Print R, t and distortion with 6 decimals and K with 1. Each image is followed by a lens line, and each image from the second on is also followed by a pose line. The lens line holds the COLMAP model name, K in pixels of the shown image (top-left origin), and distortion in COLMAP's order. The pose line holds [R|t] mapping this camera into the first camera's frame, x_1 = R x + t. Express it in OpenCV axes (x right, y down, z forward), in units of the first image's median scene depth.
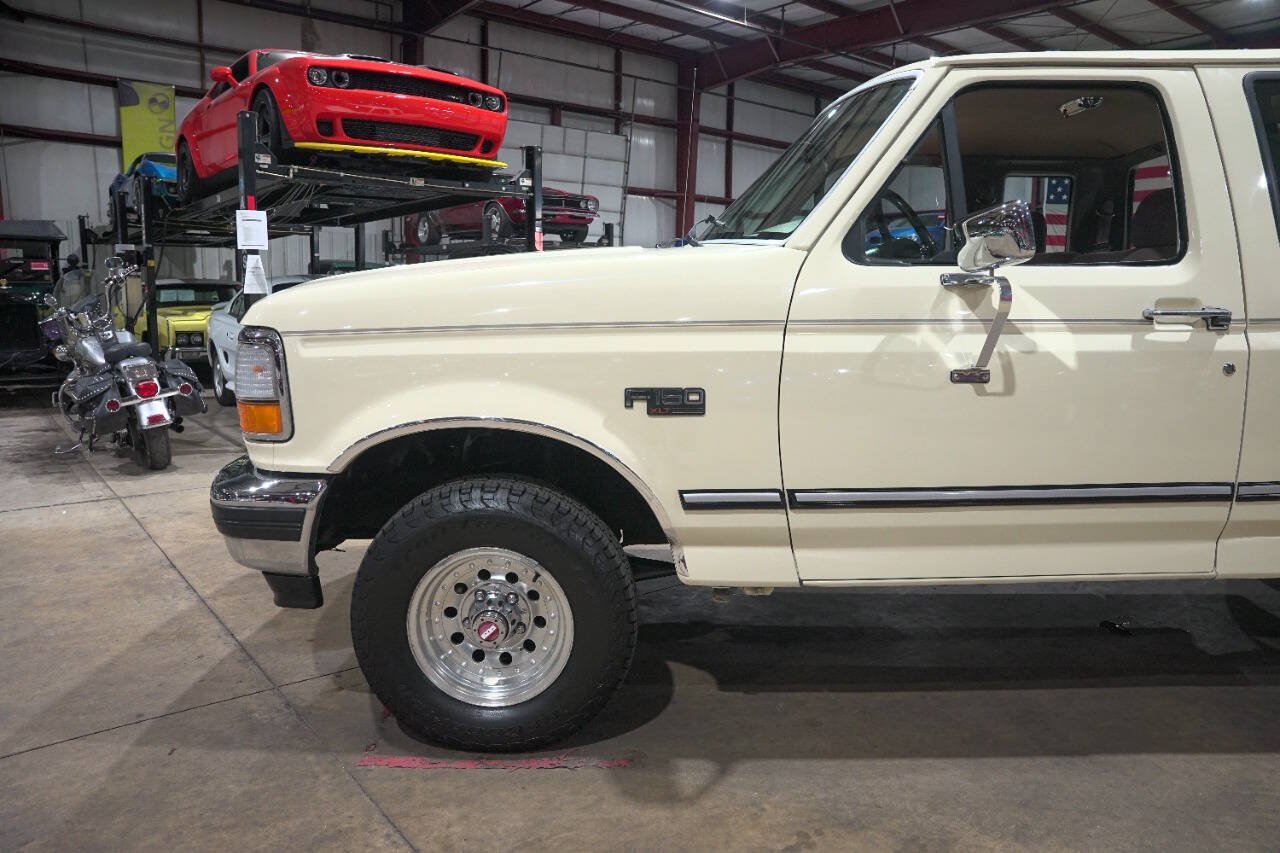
lens RADIAL K [[876.4, 0, 644.3], [0, 876.4, 423.8], [0, 0, 1]] dist [-0.136541, 0.105264]
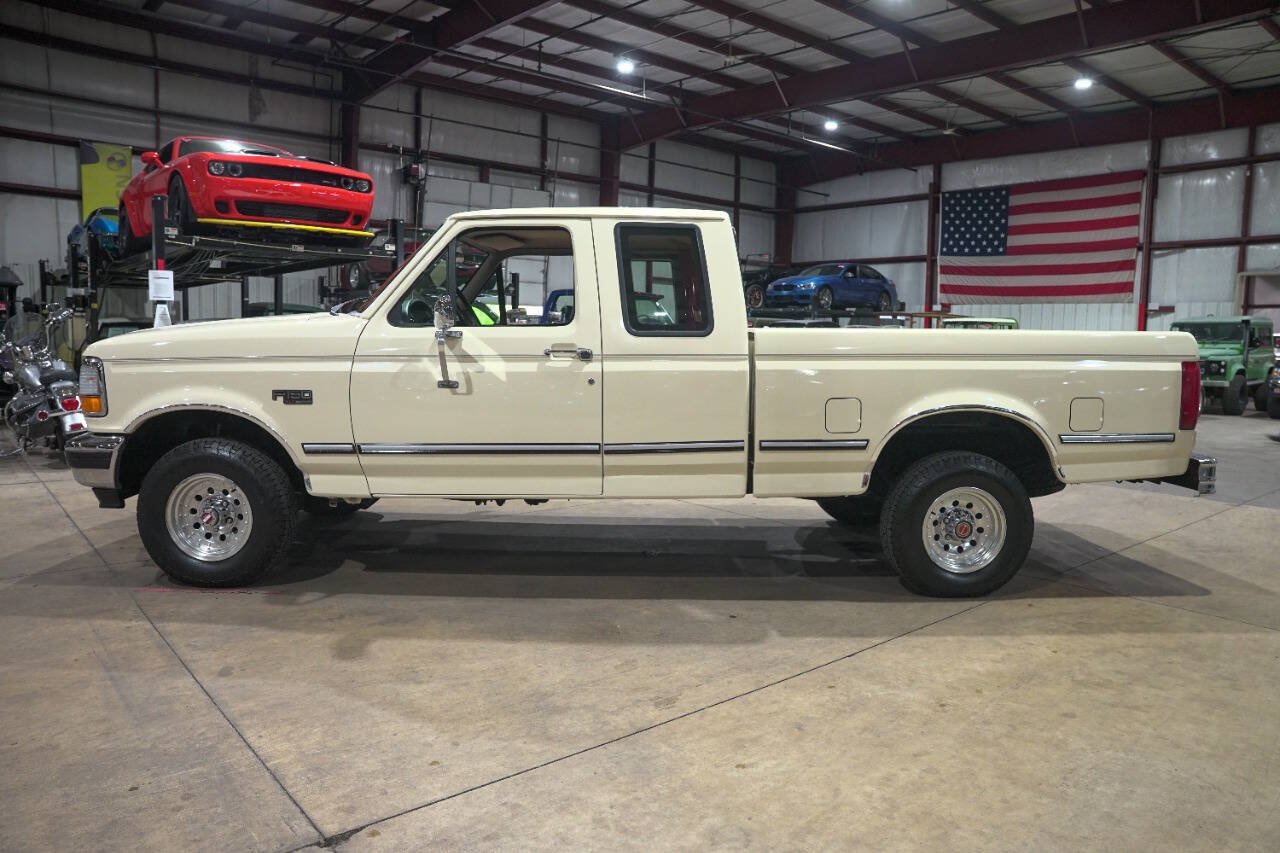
lens RADIAL K [[876.4, 0, 642.9], [0, 876.4, 424.3], [0, 0, 1]] dist [-0.136541, 0.105264]
pose [[0.999641, 0.009392, 0.025109, 0.575627], [-0.008239, 0.998924, -0.045639, 0.088769], [-0.025511, 0.045416, 0.998642, -0.707858]]
